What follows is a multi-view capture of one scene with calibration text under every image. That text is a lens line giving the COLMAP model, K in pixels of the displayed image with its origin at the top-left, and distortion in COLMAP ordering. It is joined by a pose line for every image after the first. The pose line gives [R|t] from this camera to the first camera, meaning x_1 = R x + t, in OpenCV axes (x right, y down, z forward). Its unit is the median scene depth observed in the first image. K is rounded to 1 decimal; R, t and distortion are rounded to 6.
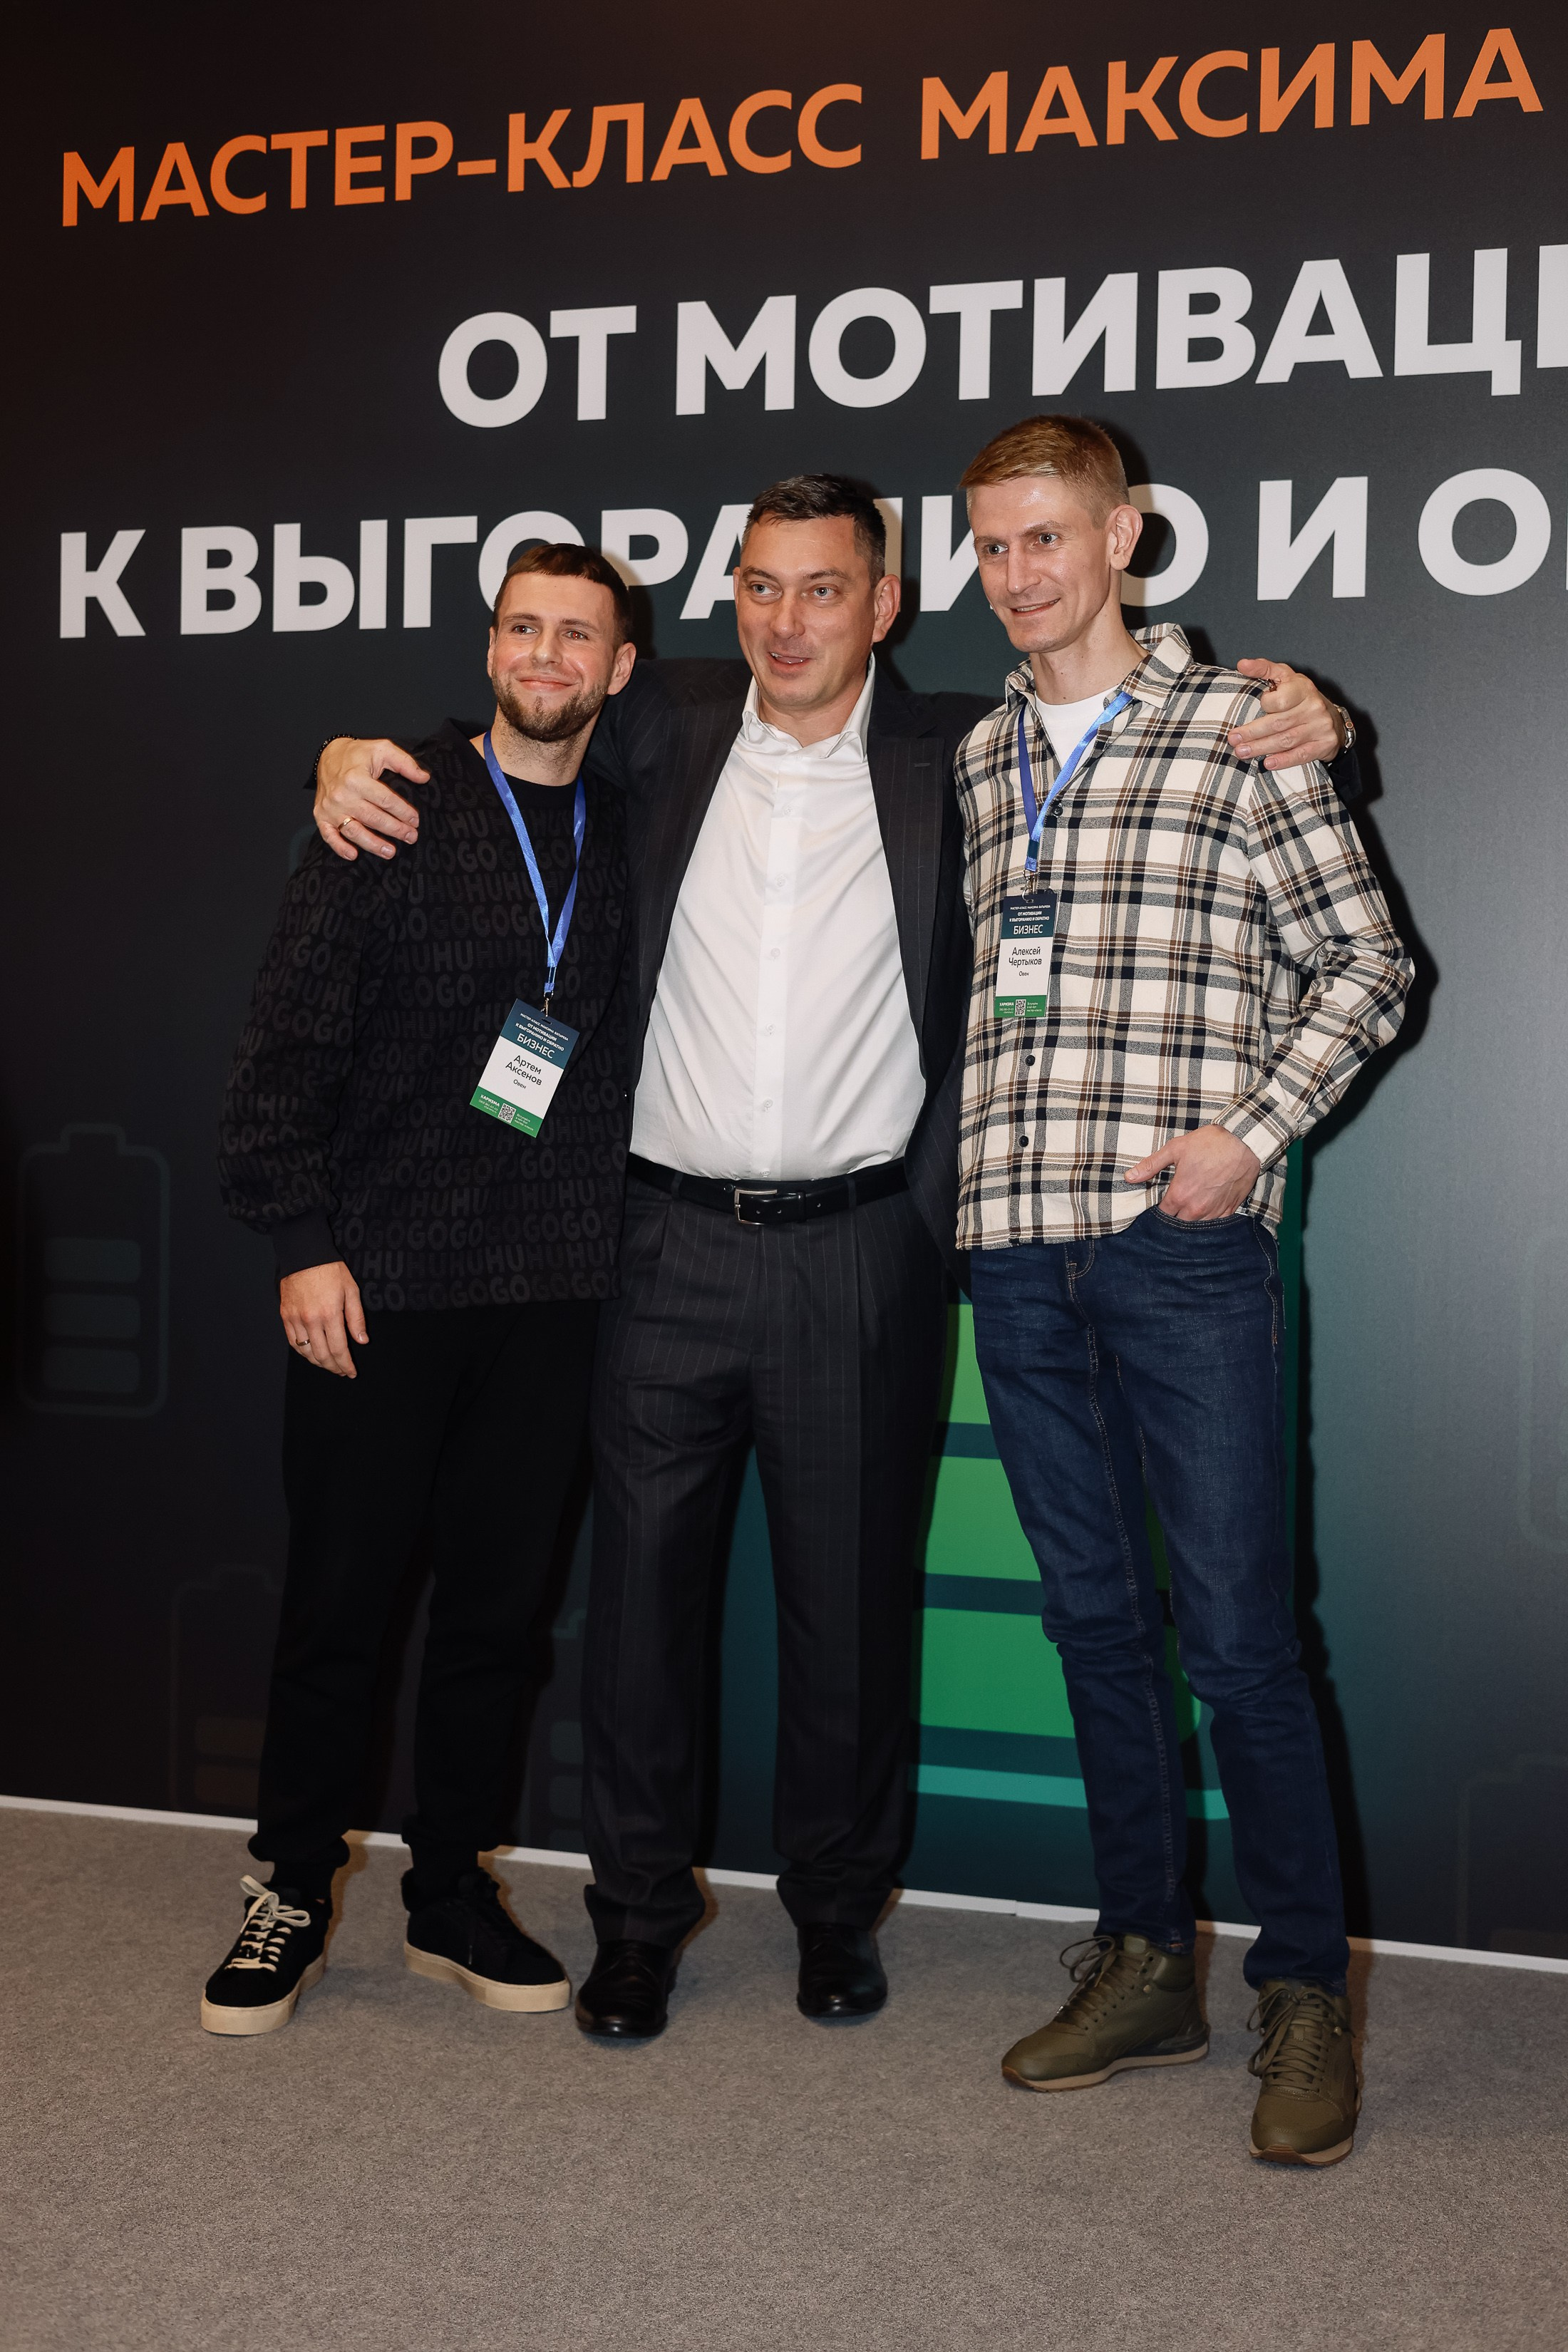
lens RADIAL K [[3364.3, 0, 786.6], [0, 3364.3, 1168.9], [0, 0, 1]] dist [0.007077, 0.000000]
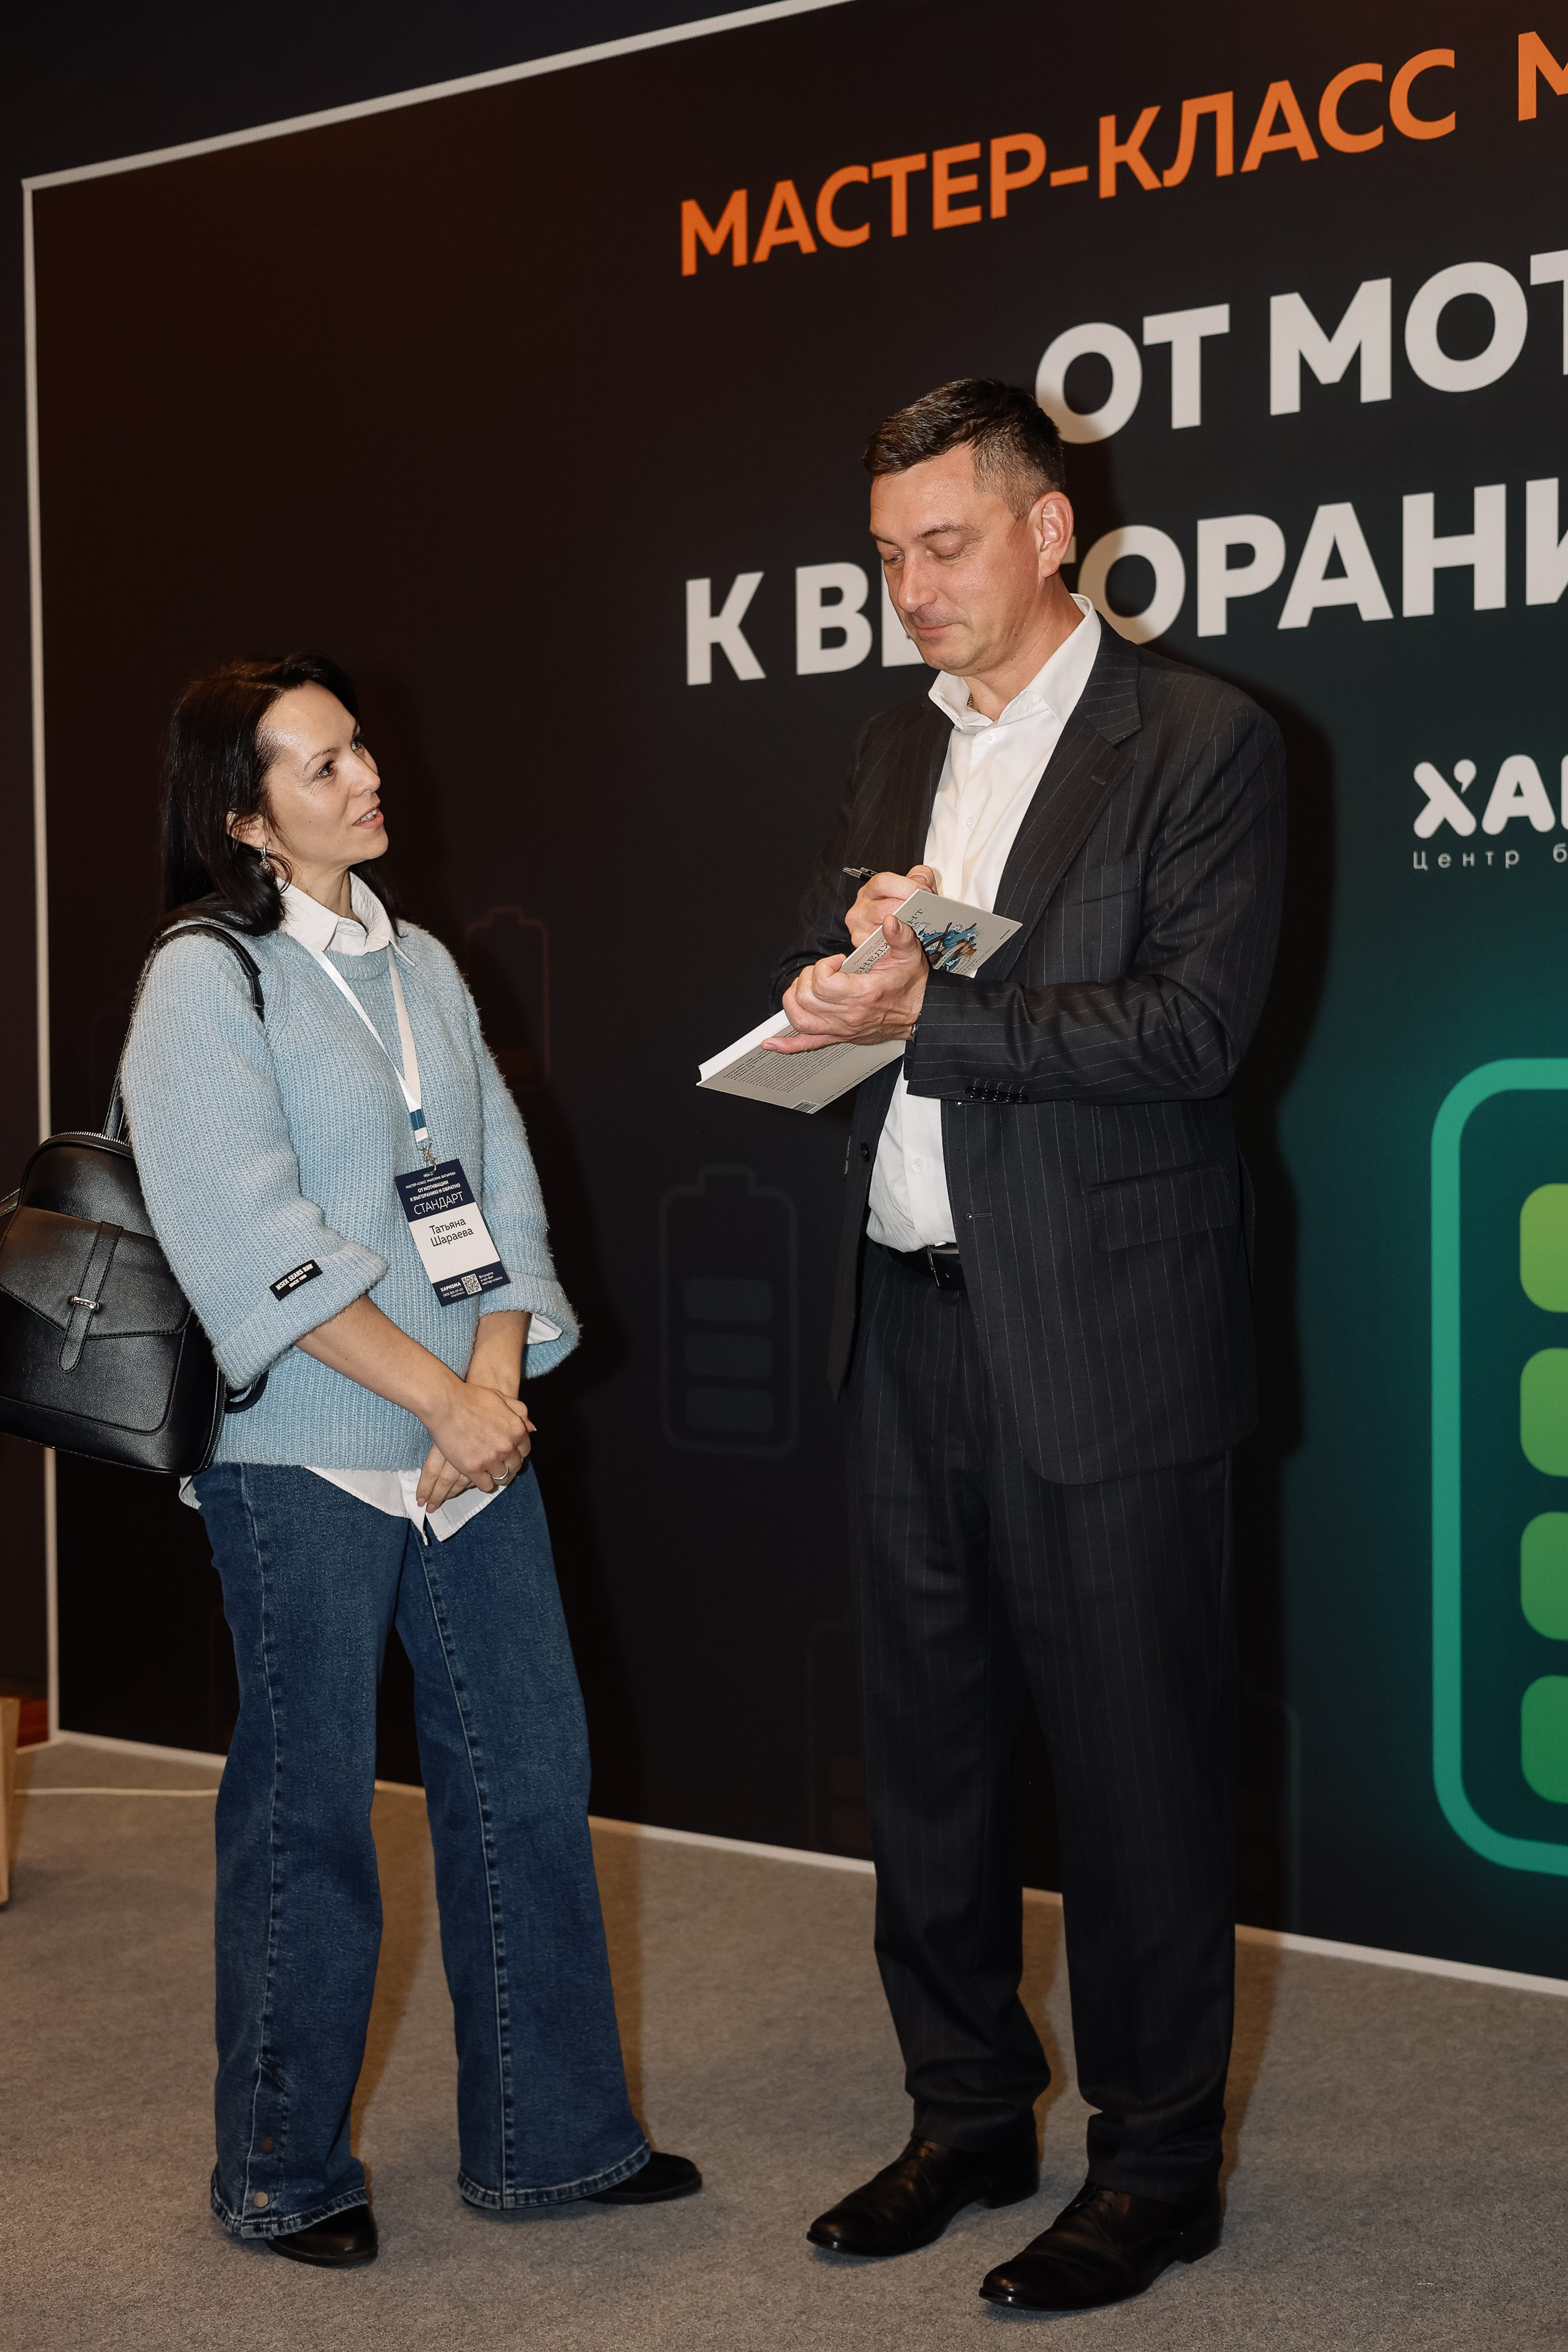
lens RADIAL K [[3355.5, 0, 768.4], [0, 3355.5, 1186.2], [0, 0, 1]] dist [0.002392, 0.000000]
pose [[0.956101, -0.014081, -0.292700, 0.107007], [0.015972, 0.999864, 0.004071, -0.011894], [0.292603, -0.008567, 0.956196, 0.047816]]
